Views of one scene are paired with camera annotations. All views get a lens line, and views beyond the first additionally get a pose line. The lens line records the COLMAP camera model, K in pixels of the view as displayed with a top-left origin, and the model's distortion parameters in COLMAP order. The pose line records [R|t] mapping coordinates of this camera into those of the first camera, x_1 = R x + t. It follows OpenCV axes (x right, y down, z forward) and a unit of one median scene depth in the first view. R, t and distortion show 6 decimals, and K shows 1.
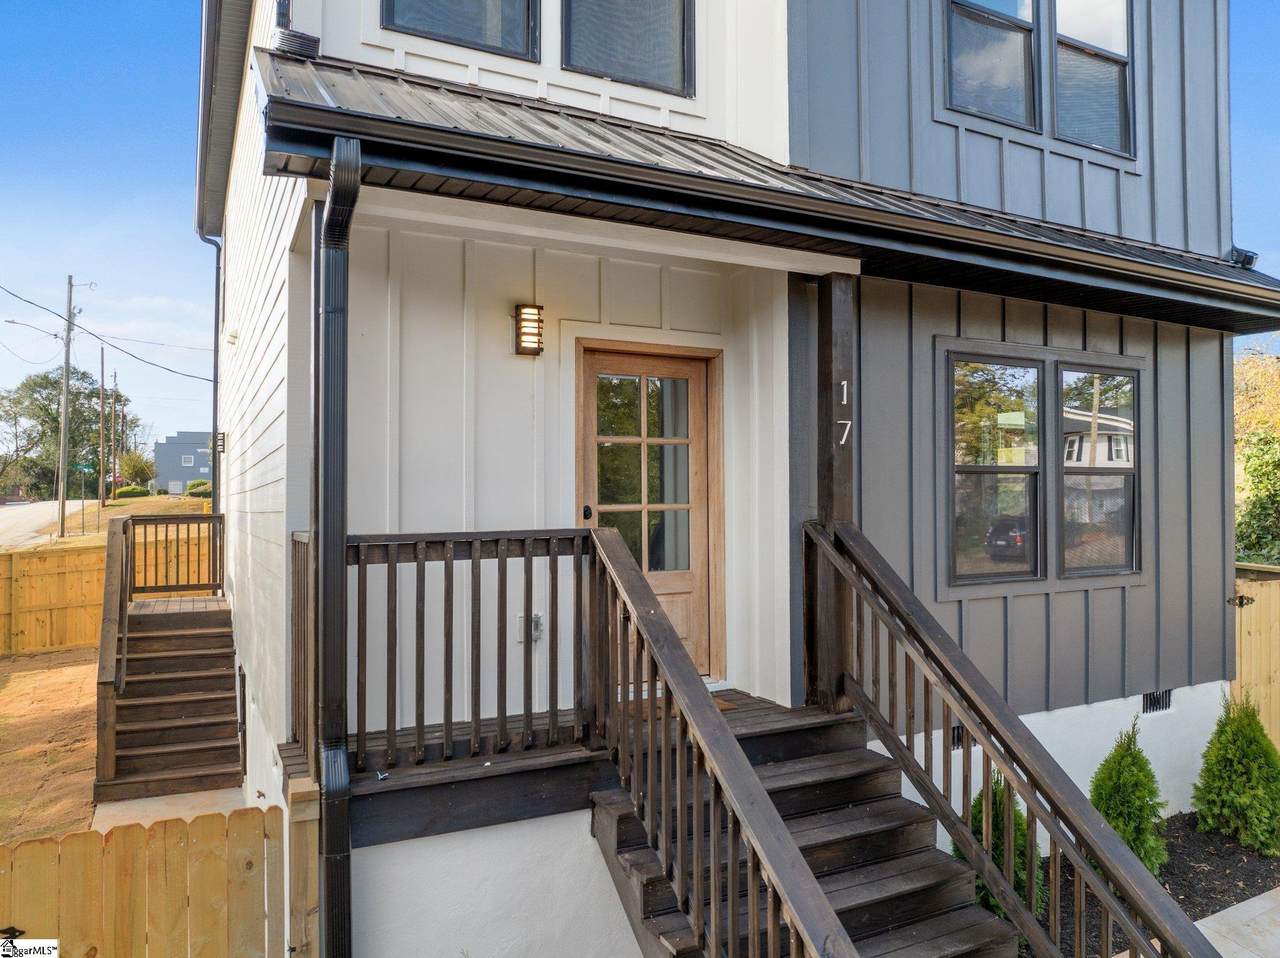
lens RADIAL K [[891.7, 0, 635.8], [0, 891.7, 488.0], [0, 0, 1]] dist [-0.037404, 0.000011]
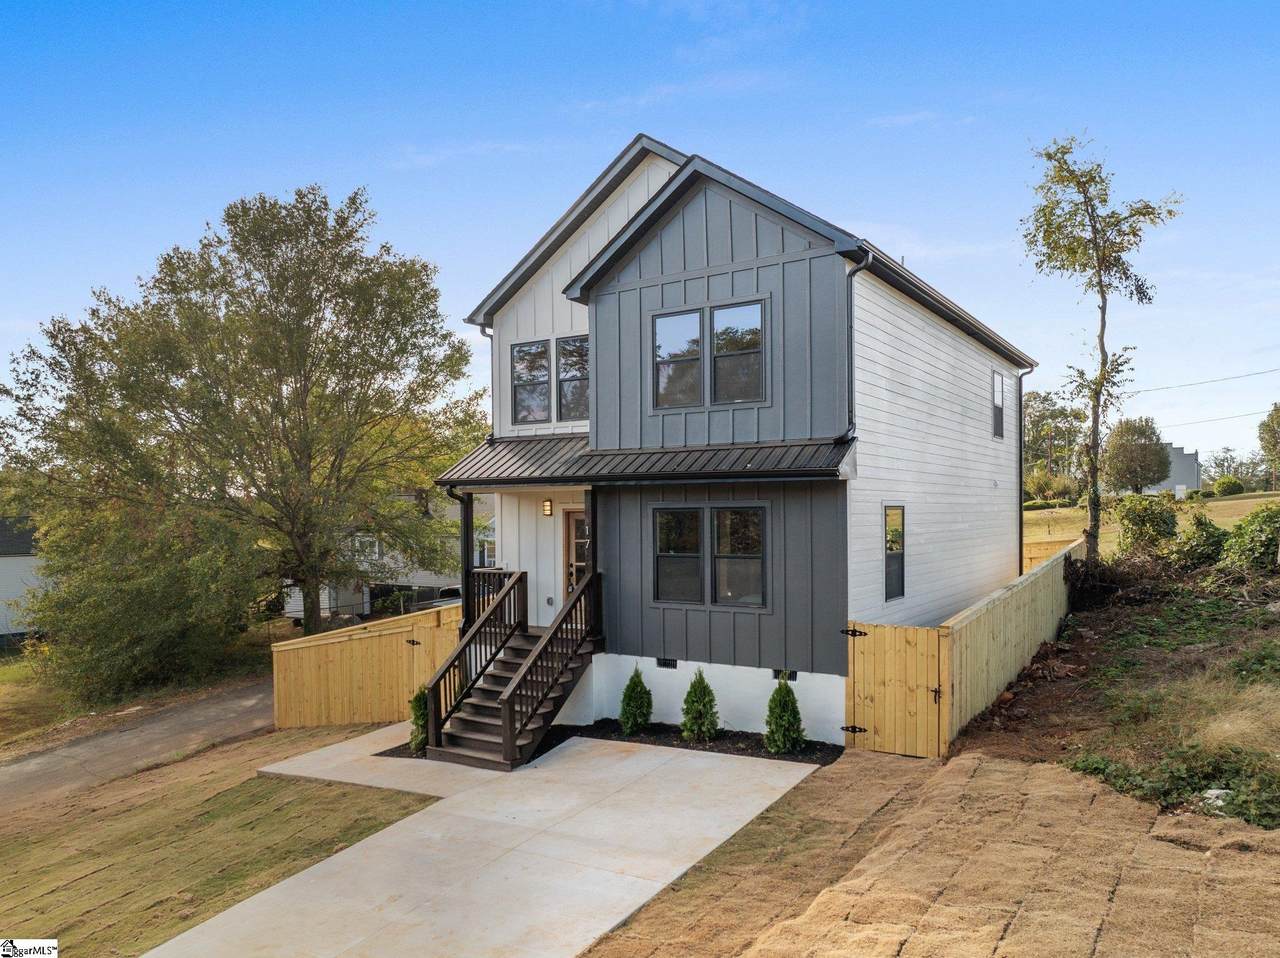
lens RADIAL K [[881.9, 0, 614.4], [0, 881.9, 484.7], [0, 0, 1]] dist [-0.002701, -0.056048]
pose [[0.514245, -0.023306, -0.857326, 2.704710], [0.019556, 0.999689, -0.015445, -0.205351], [0.857420, -0.008823, 0.514542, -0.431441]]
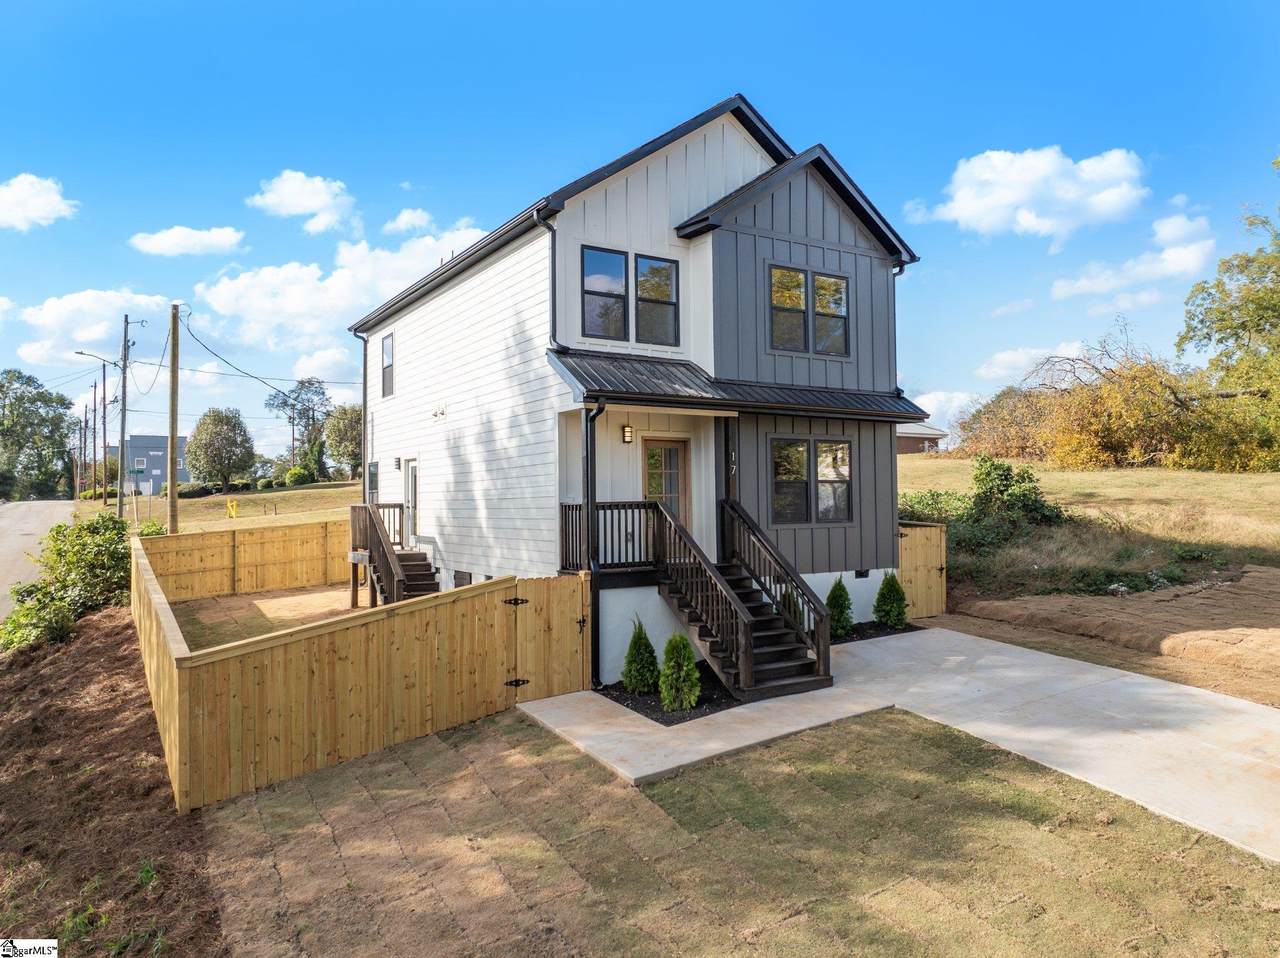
lens RADIAL K [[895.4, 0, 635.8], [0, 895.4, 421.4], [0, 0, 1]] dist [-0.035766, 0.002155]
pose [[0.995501, 0.004758, 0.094630, -0.365004], [0.002388, 0.997161, -0.075256, 0.000976], [-0.094720, 0.075144, 0.992664, -1.901006]]
